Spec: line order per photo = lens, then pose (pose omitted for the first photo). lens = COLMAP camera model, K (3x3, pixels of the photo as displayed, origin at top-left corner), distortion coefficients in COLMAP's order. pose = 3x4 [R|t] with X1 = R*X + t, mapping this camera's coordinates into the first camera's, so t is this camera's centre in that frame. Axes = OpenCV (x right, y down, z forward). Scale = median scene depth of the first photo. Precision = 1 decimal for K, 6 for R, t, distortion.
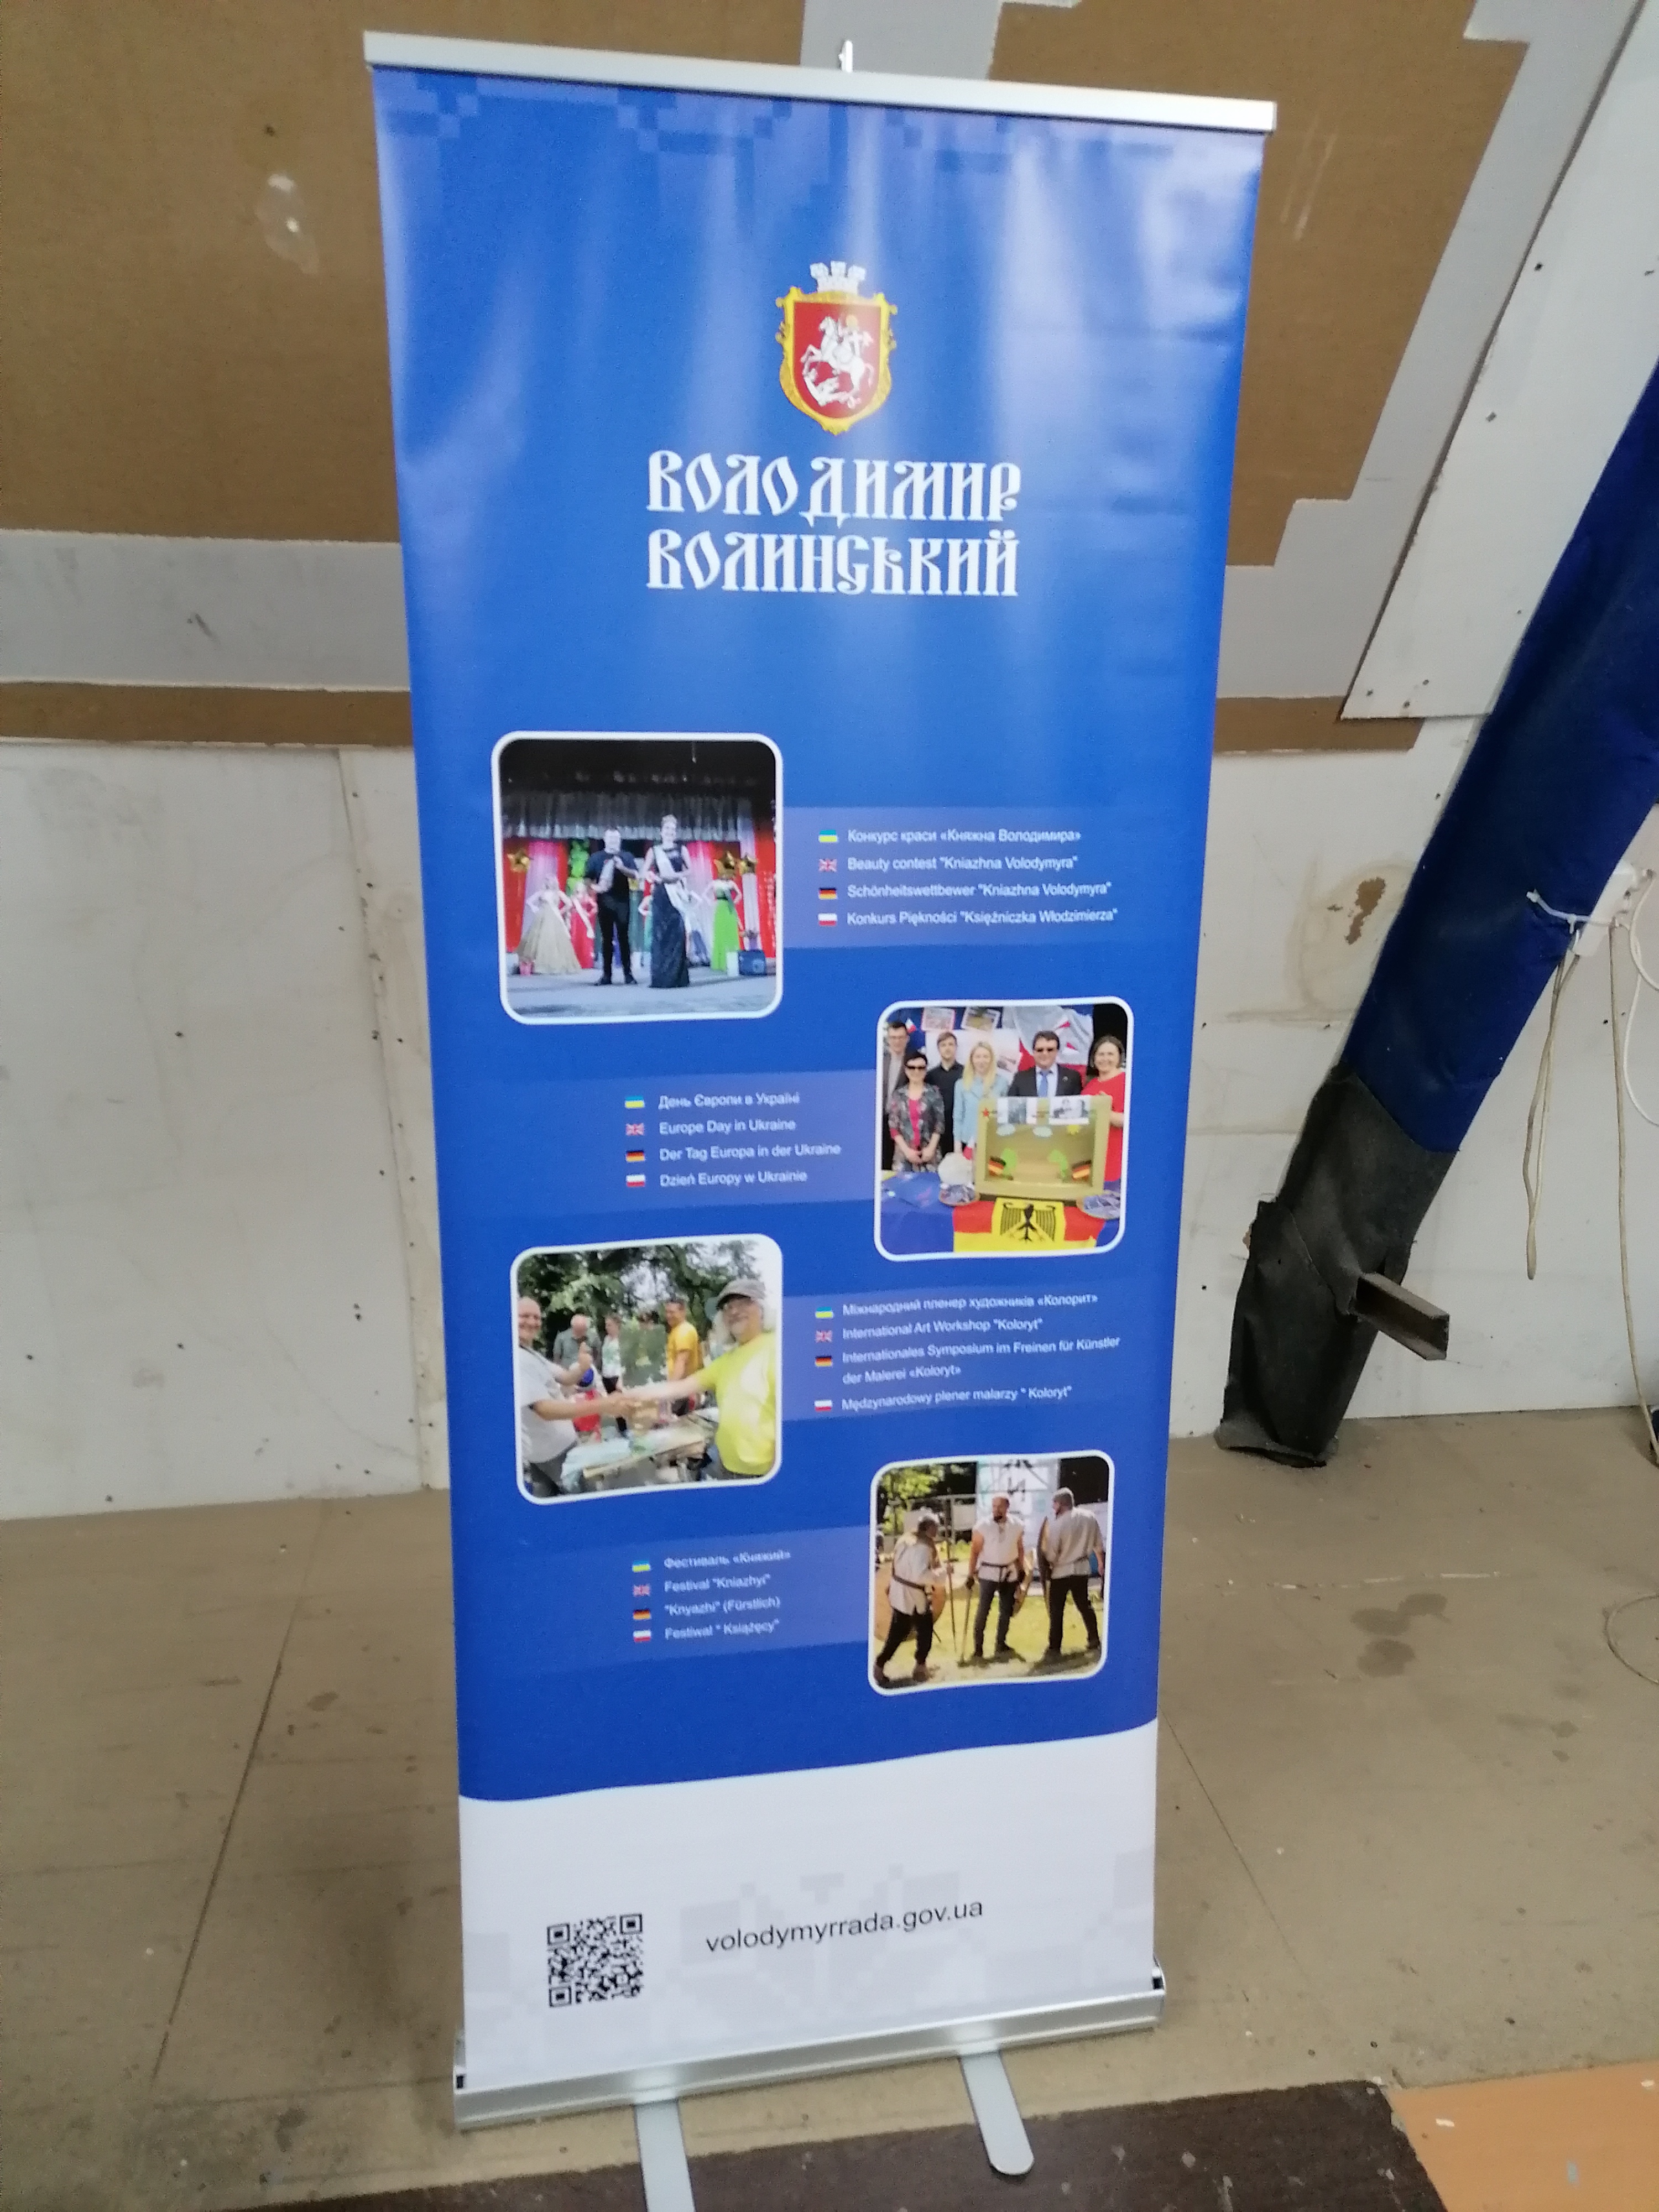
lens RADIAL K [[1672.6, 0, 829.5], [0, 1672.6, 1106.0], [0, 0, 1]] dist [0.053808, -0.035670]
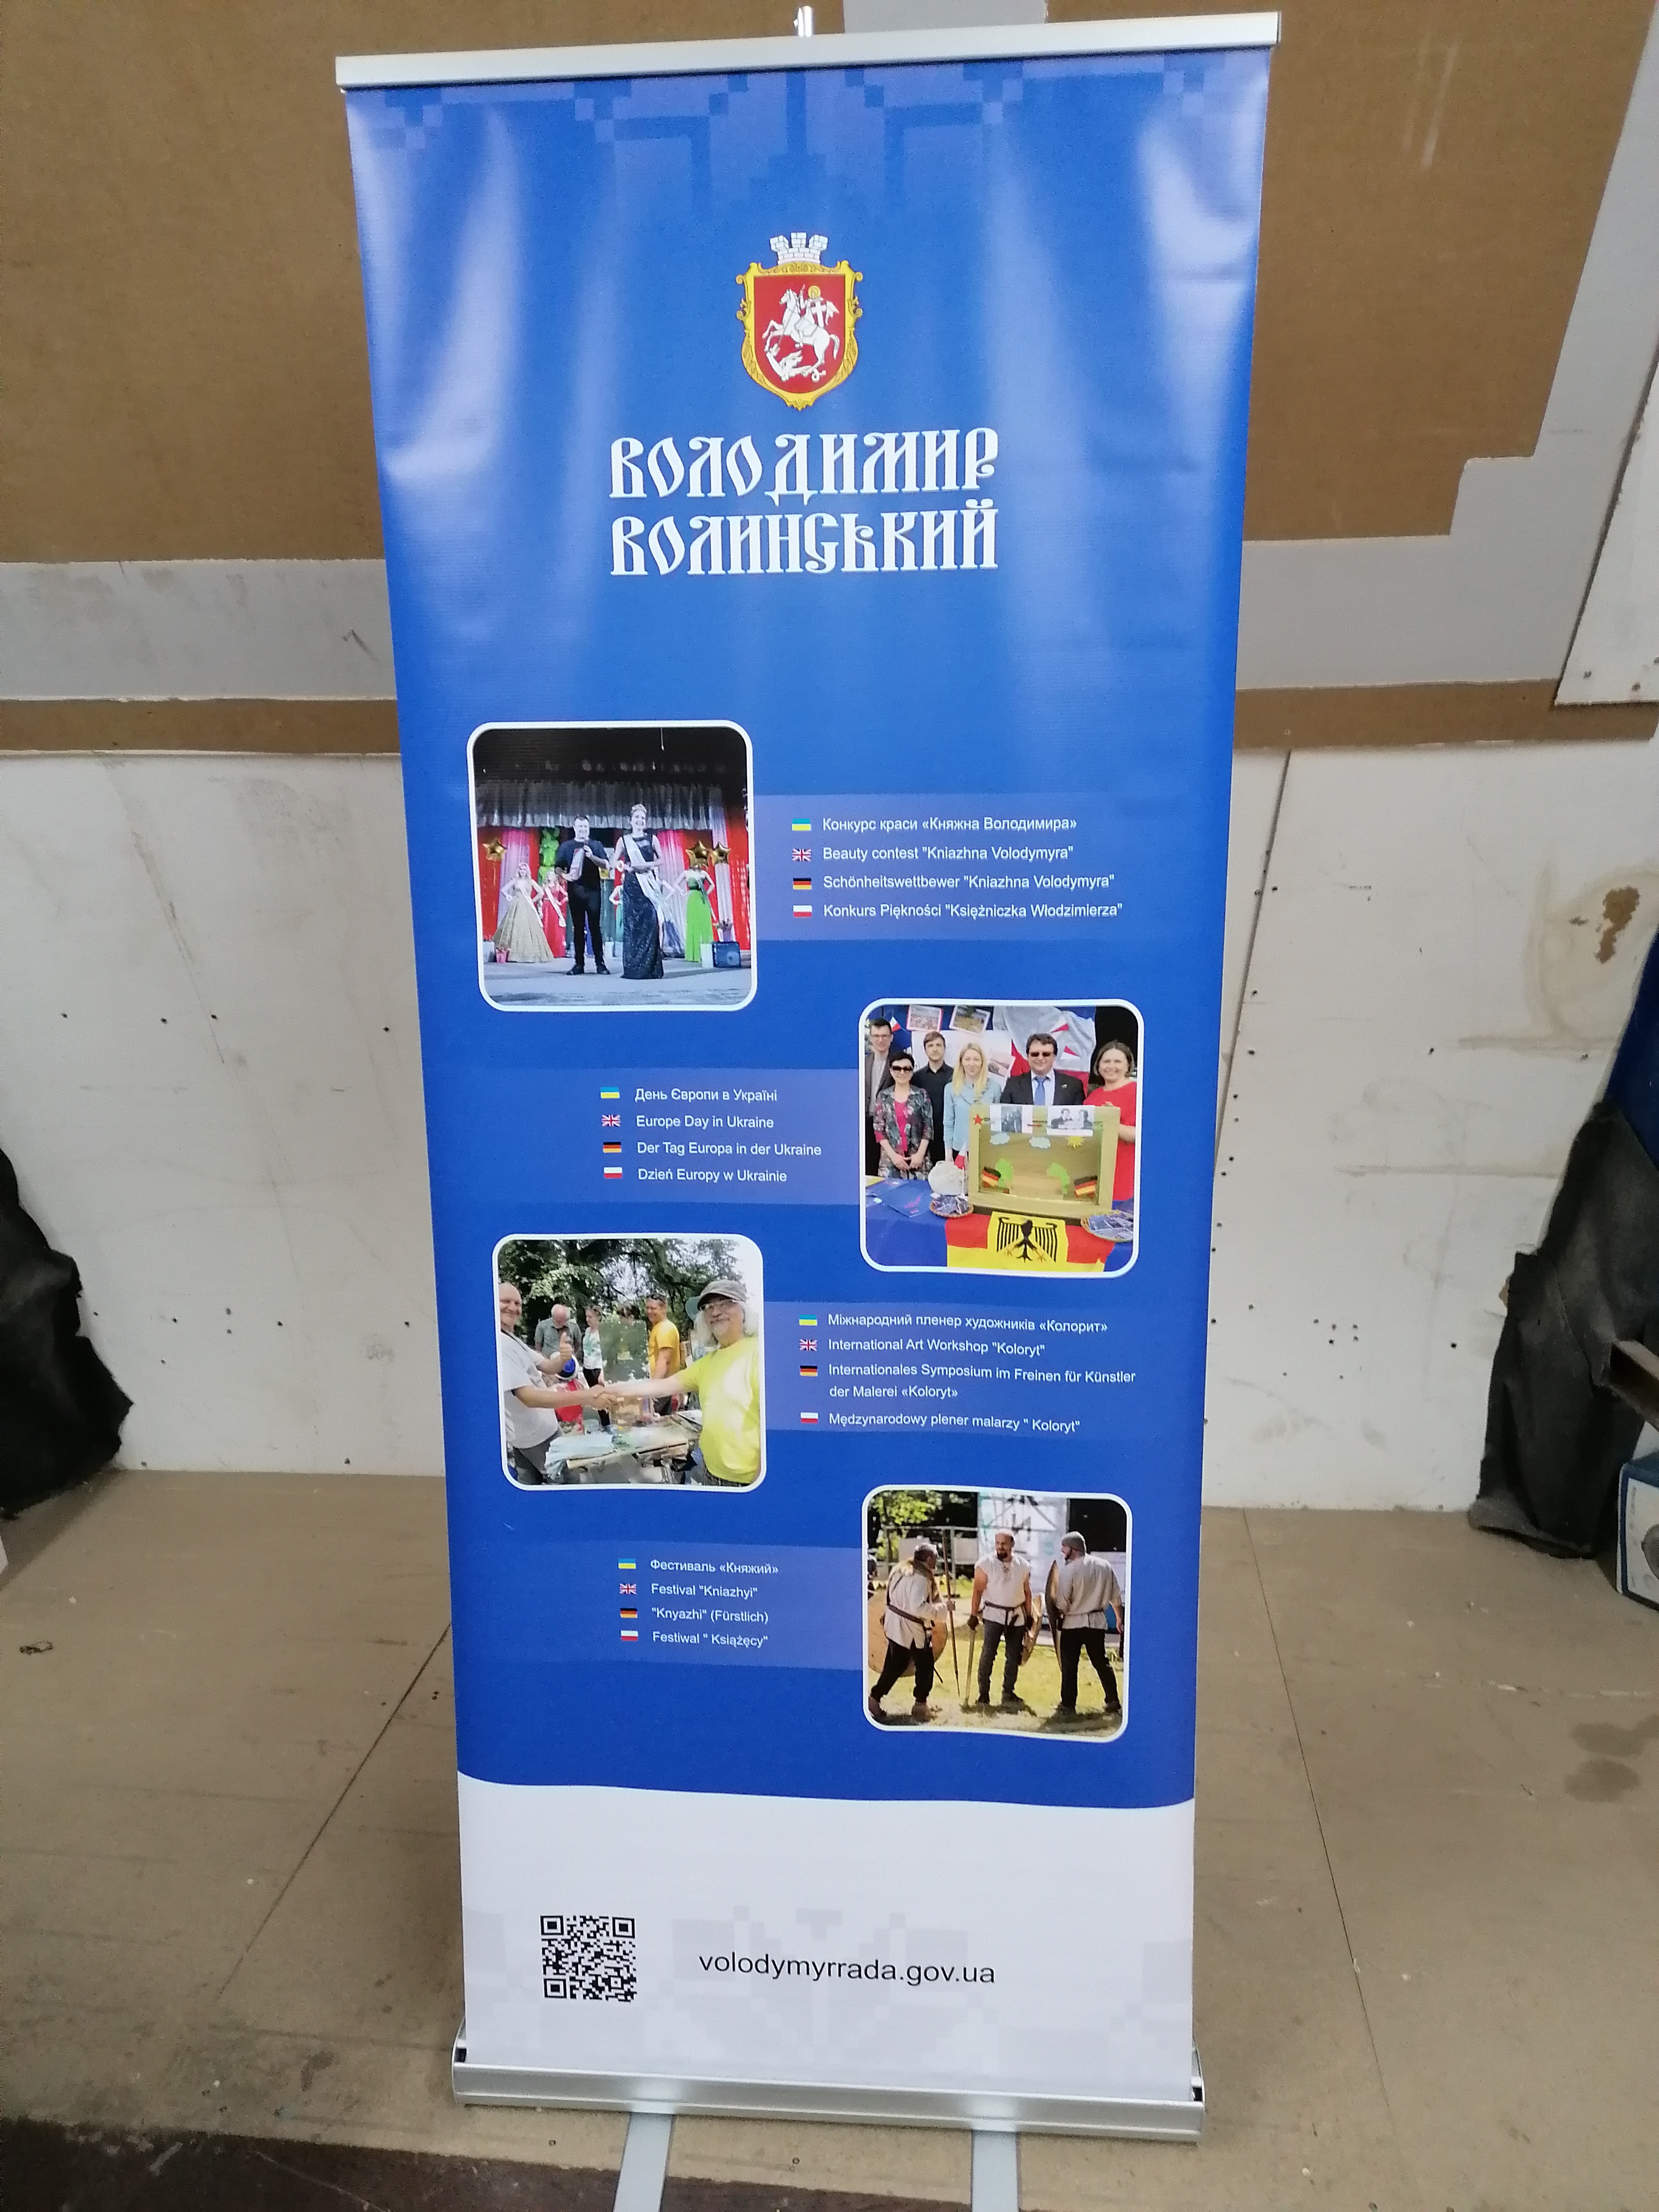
lens RADIAL K [[1679.3, 0, 825.0], [0, 1679.3, 1104.2], [0, 0, 1]] dist [0.046021, -0.029283]
pose [[0.964012, 0.037636, -0.263180, 0.237821], [-0.042777, 0.998989, -0.013828, 0.011169], [0.262393, 0.024588, 0.964648, 0.061729]]
